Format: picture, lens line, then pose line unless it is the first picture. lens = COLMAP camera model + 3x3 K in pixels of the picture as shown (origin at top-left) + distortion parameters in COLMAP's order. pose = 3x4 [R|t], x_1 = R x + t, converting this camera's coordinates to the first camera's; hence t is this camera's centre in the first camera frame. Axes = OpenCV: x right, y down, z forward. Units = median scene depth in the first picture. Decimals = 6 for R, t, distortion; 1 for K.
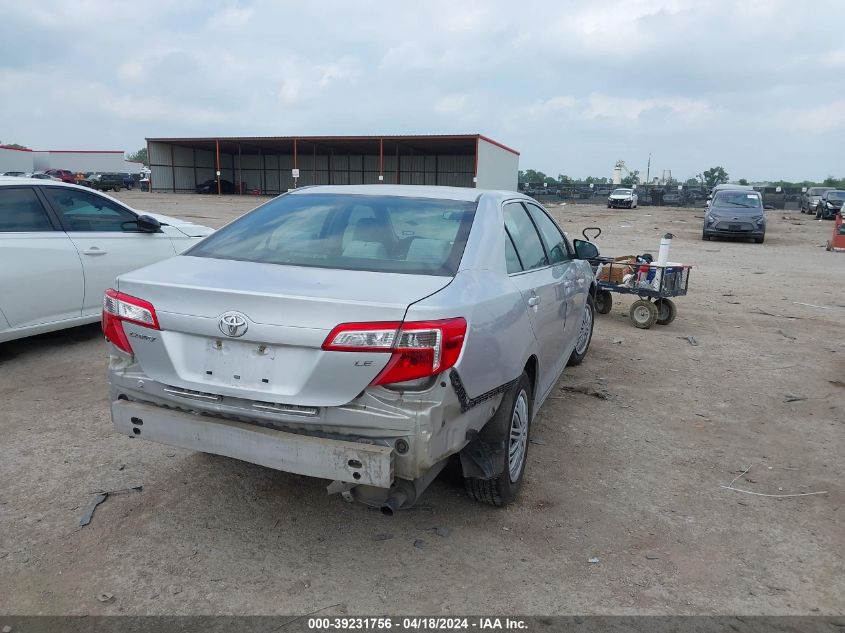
lens RADIAL K [[676.7, 0, 422.5], [0, 676.7, 316.5], [0, 0, 1]] dist [-0.001358, -0.002451]
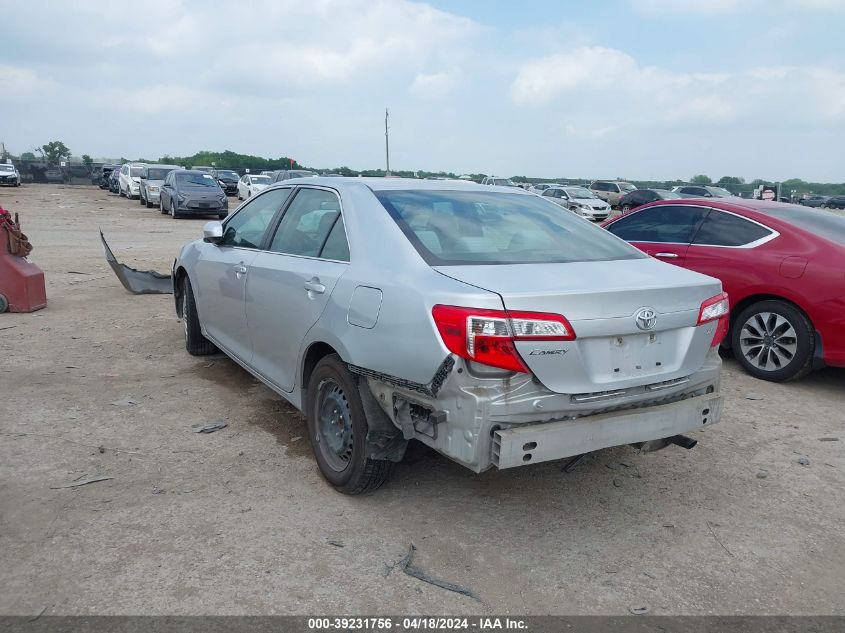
lens RADIAL K [[676.7, 0, 422.5], [0, 676.7, 316.5], [0, 0, 1]] dist [-0.001358, -0.002451]
pose [[0.624150, -0.153597, 0.766058, -1.220246], [0.127125, 0.987385, 0.094397, -0.127586], [-0.770893, 0.038468, 0.635802, 0.536761]]
